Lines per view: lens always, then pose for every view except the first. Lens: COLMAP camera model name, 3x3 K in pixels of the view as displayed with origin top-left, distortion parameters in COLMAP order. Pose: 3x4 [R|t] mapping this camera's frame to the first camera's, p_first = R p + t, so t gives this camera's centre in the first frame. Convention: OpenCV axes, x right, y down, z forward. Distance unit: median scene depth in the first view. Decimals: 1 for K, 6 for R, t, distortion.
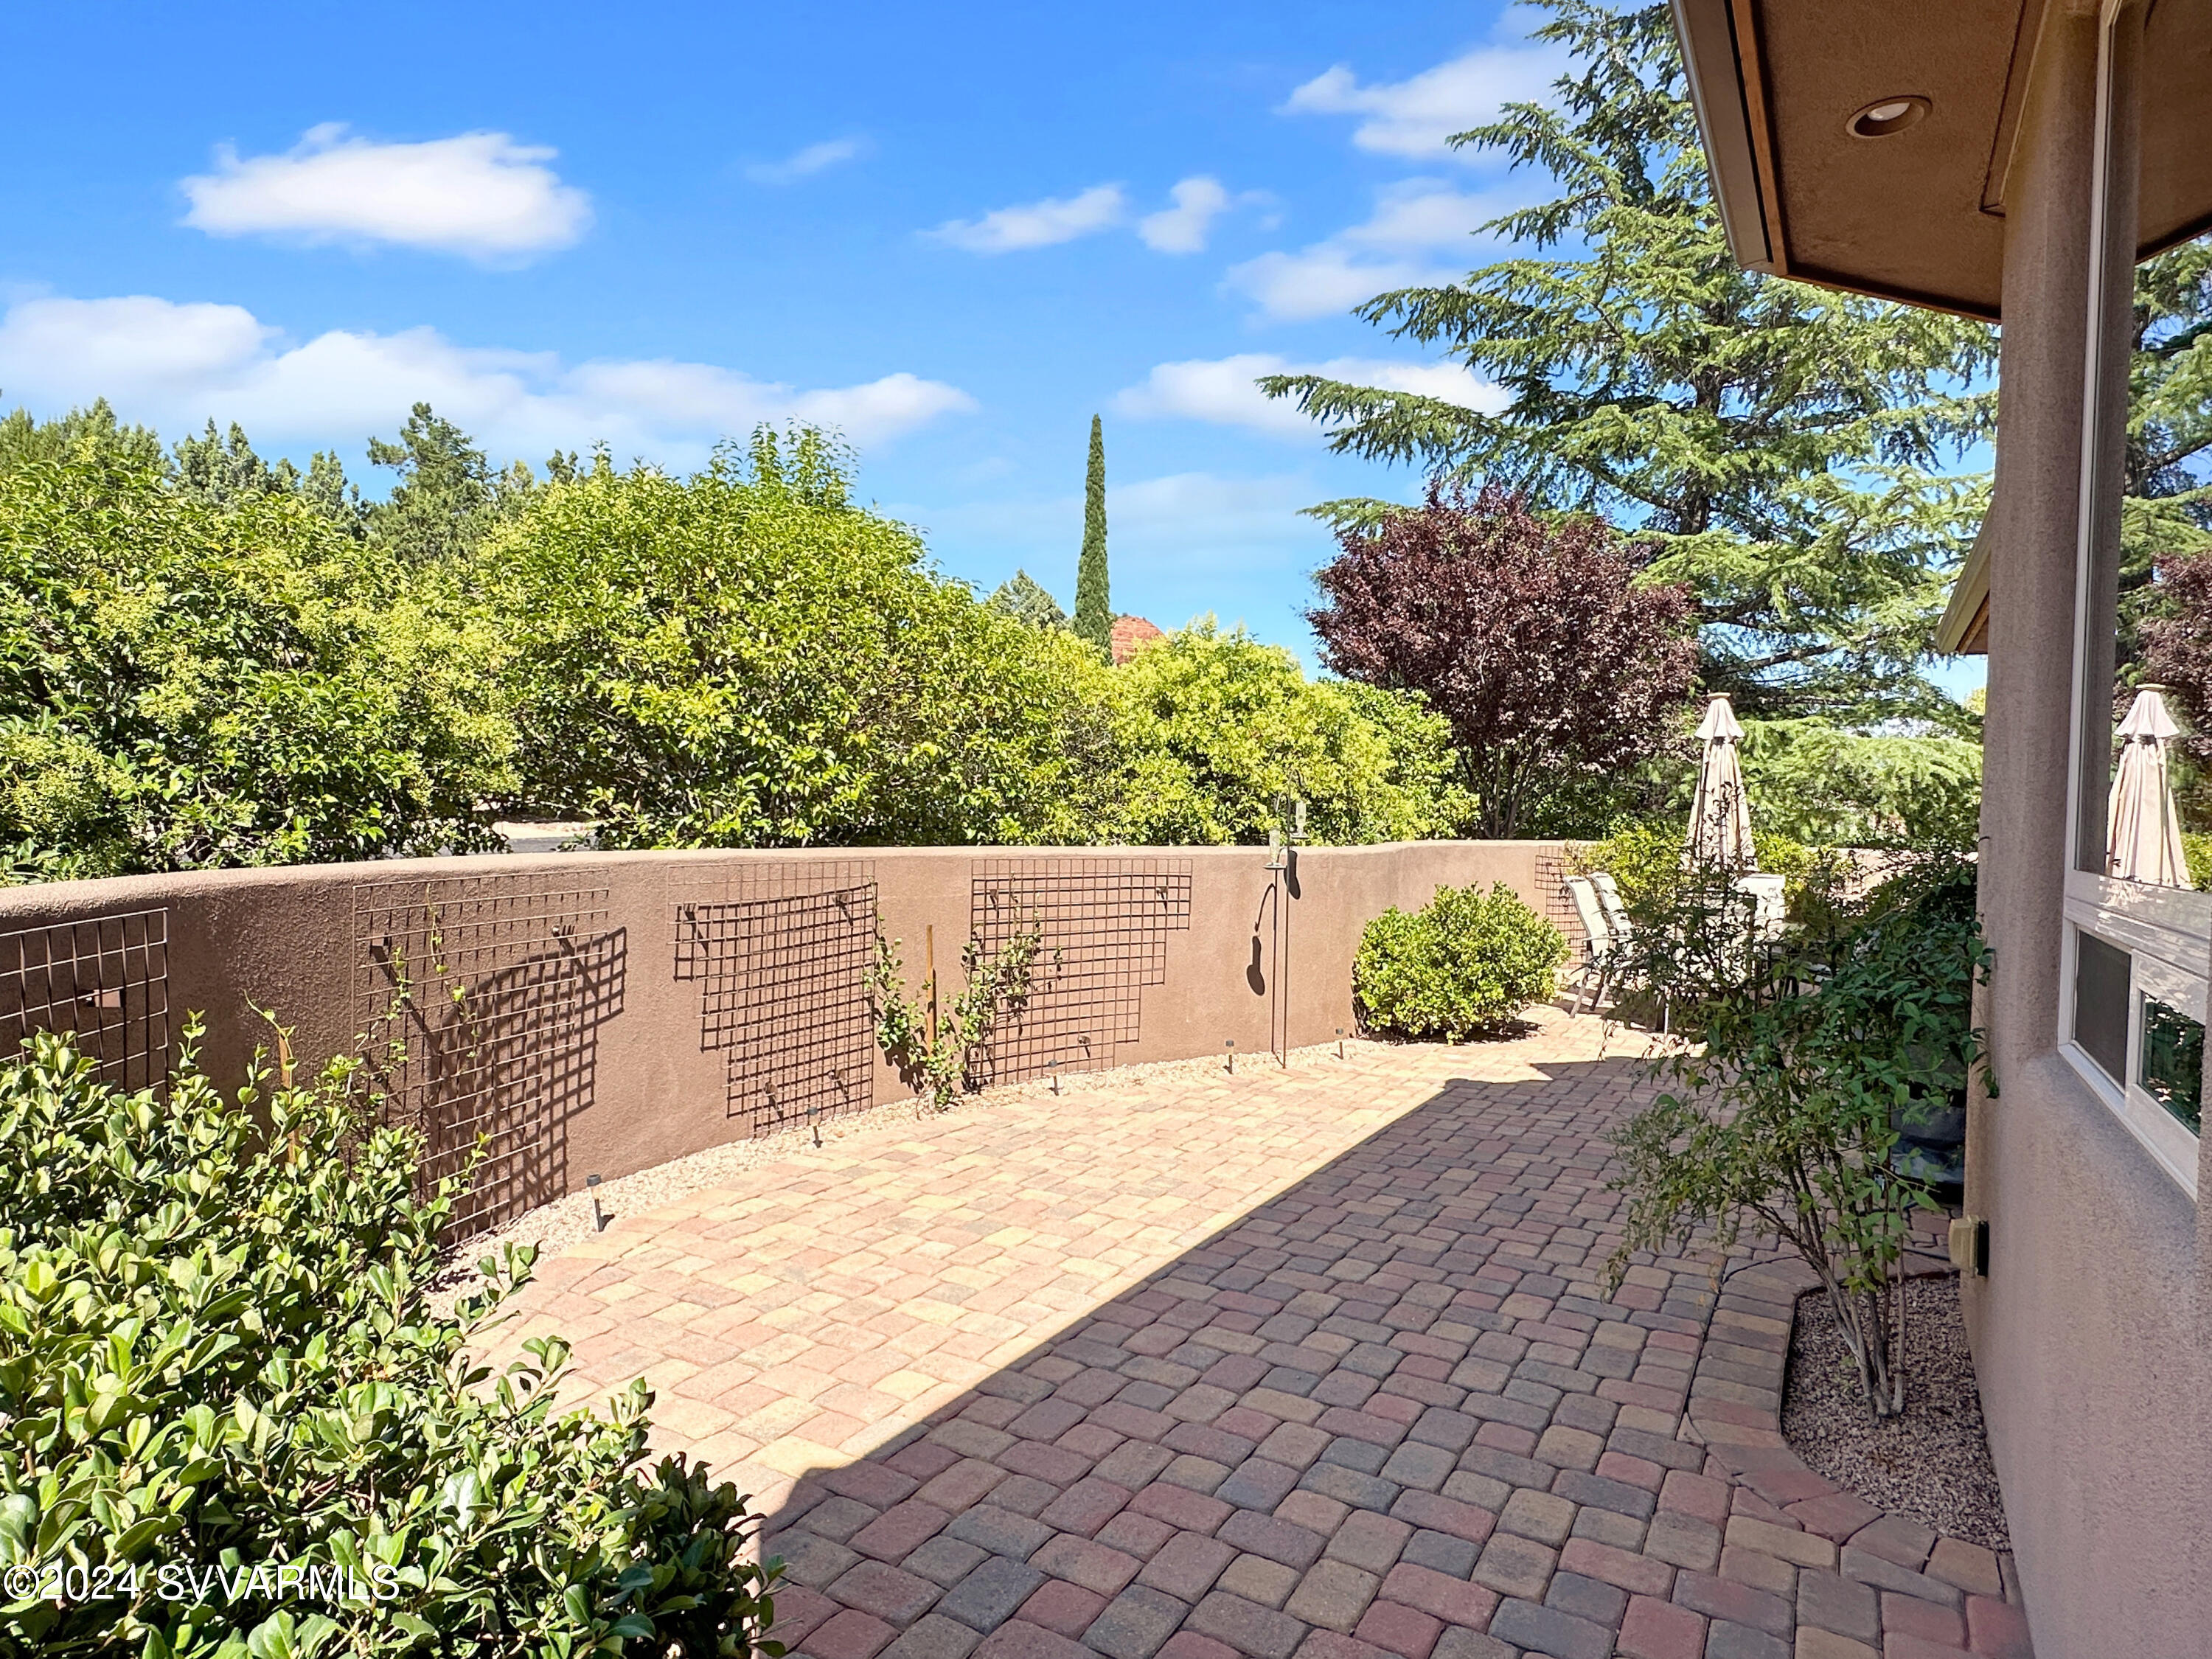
lens RADIAL K [[1259.0, 0, 1106.0], [0, 1259.0, 829.5], [0, 0, 1]] dist [-0.004247, -0.000638]
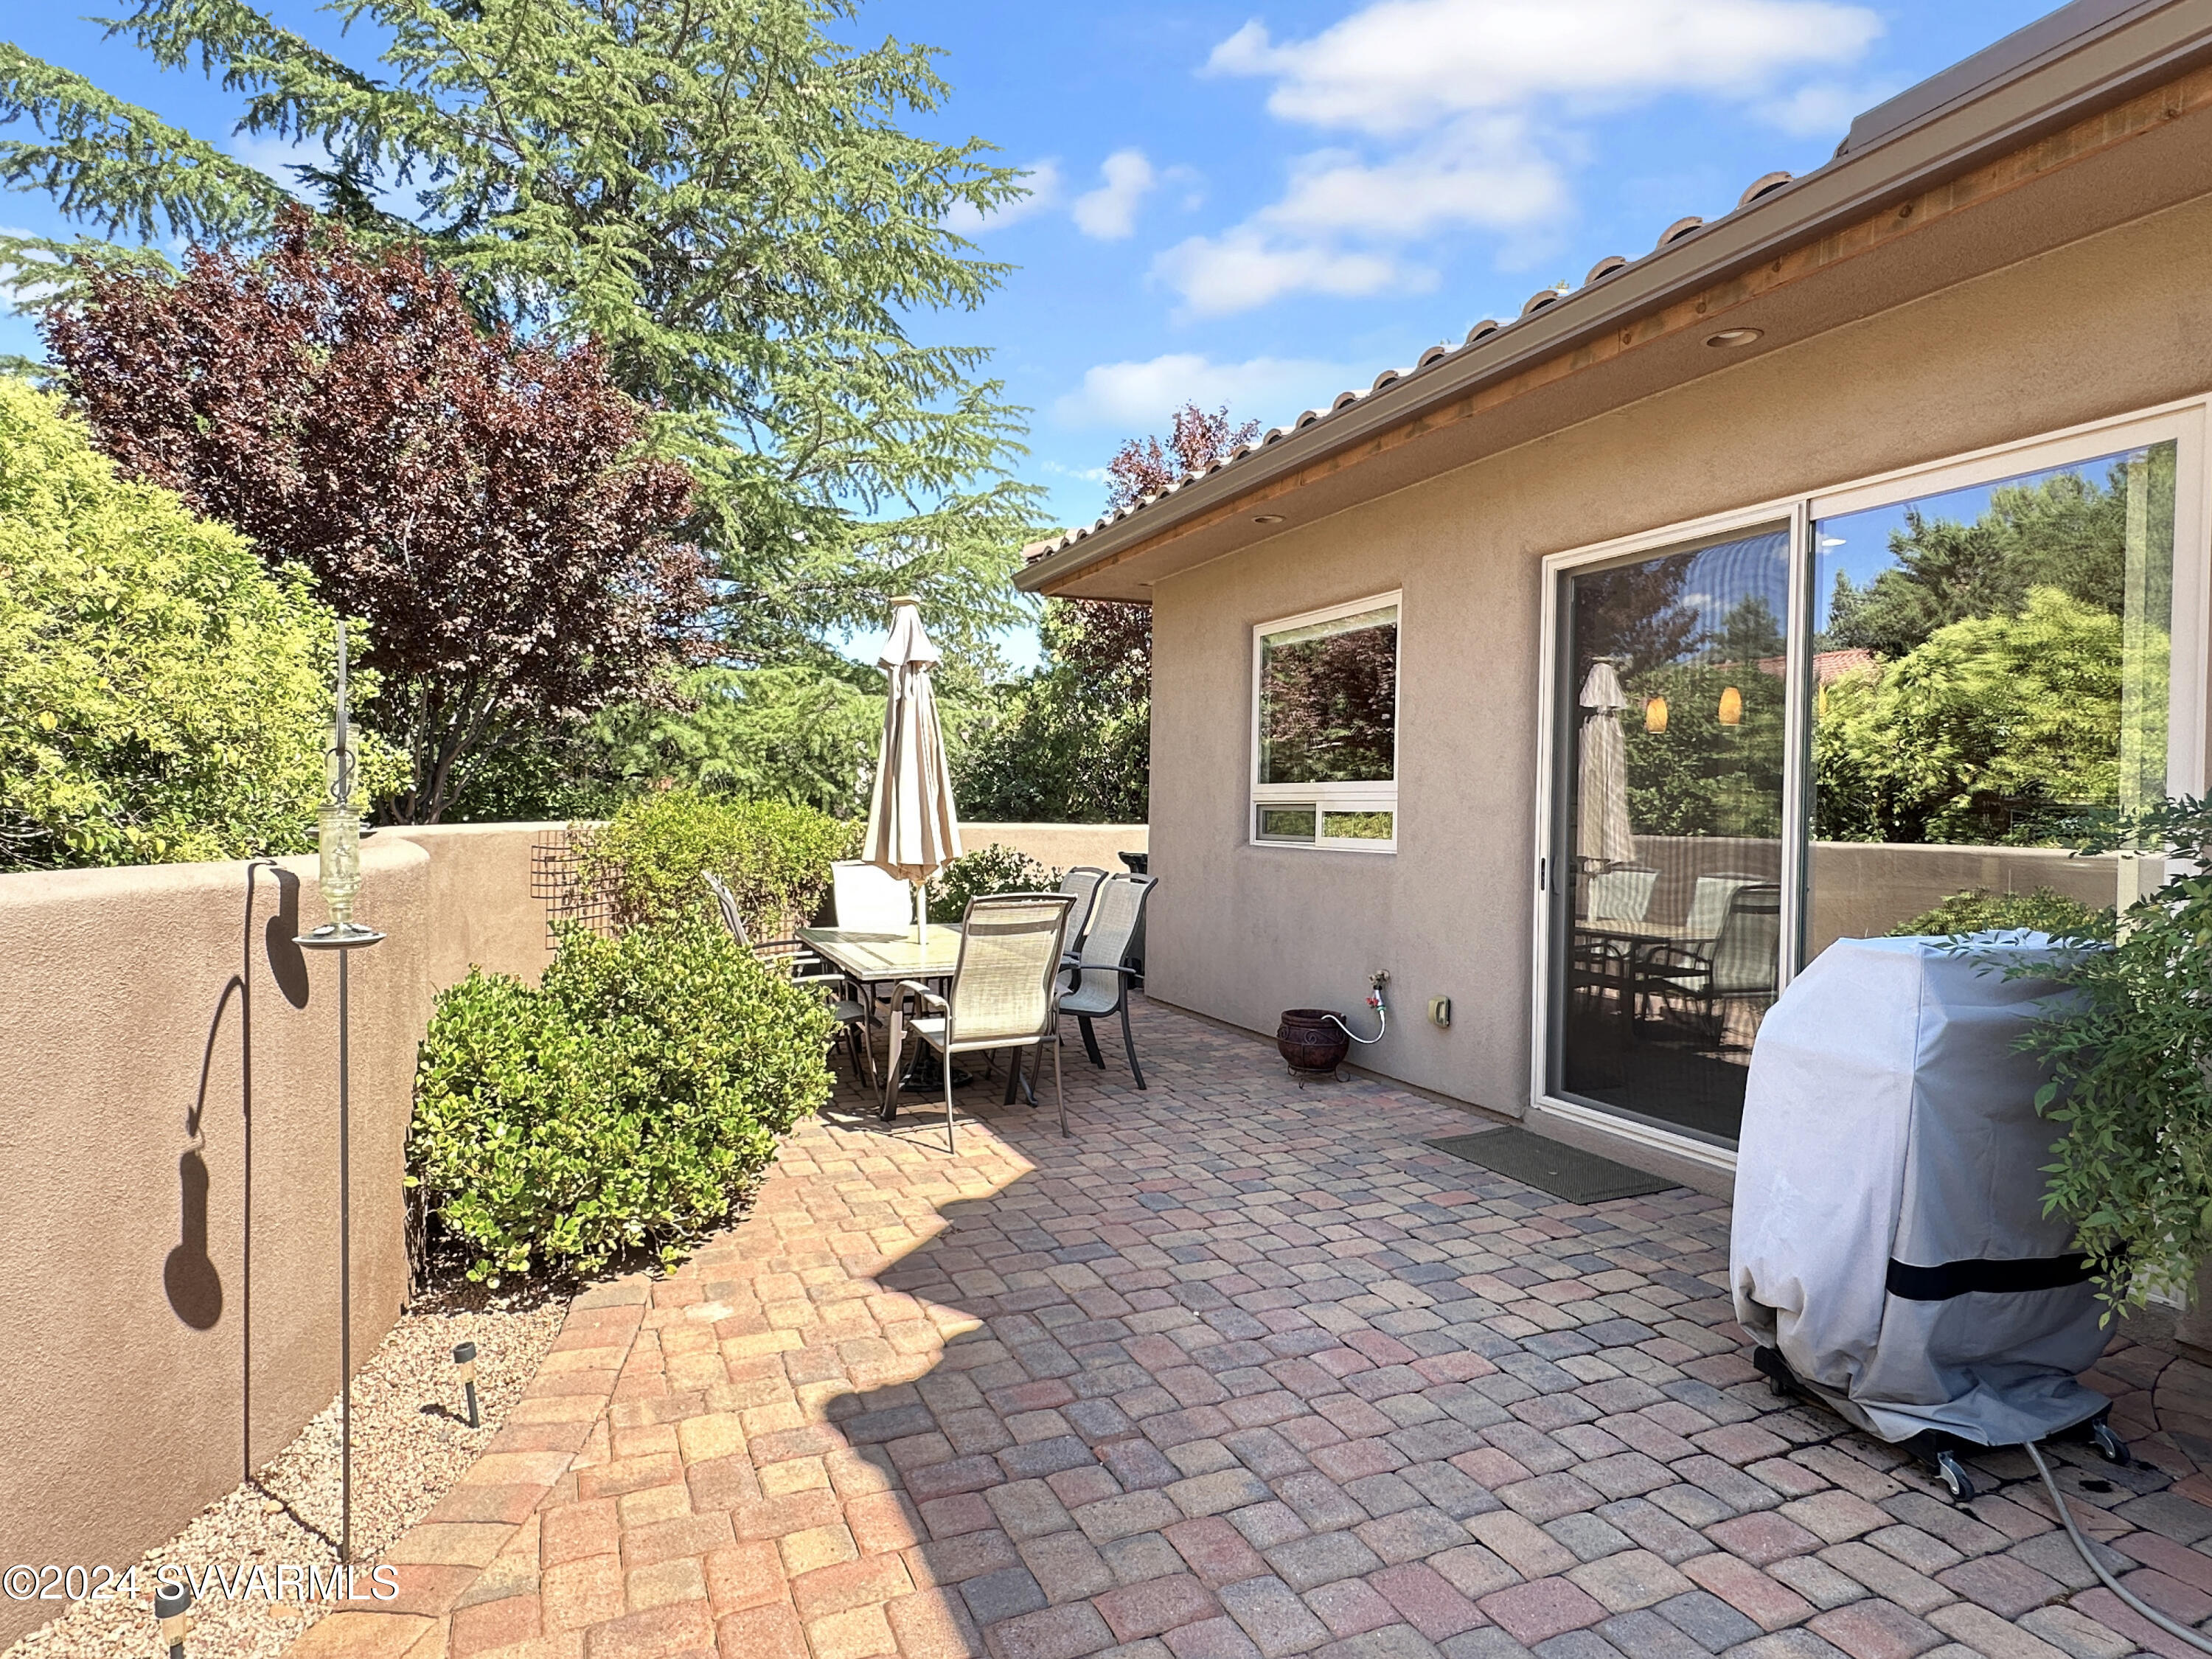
lens RADIAL K [[1259.0, 0, 1106.0], [0, 1259.0, 829.5], [0, 0, 1]] dist [-0.004247, -0.000638]
pose [[0.587461, -0.030132, 0.808691, 0.001609], [0.014897, 0.999540, 0.026422, 0.000024], [-0.809115, -0.003475, 0.587640, 0.384973]]
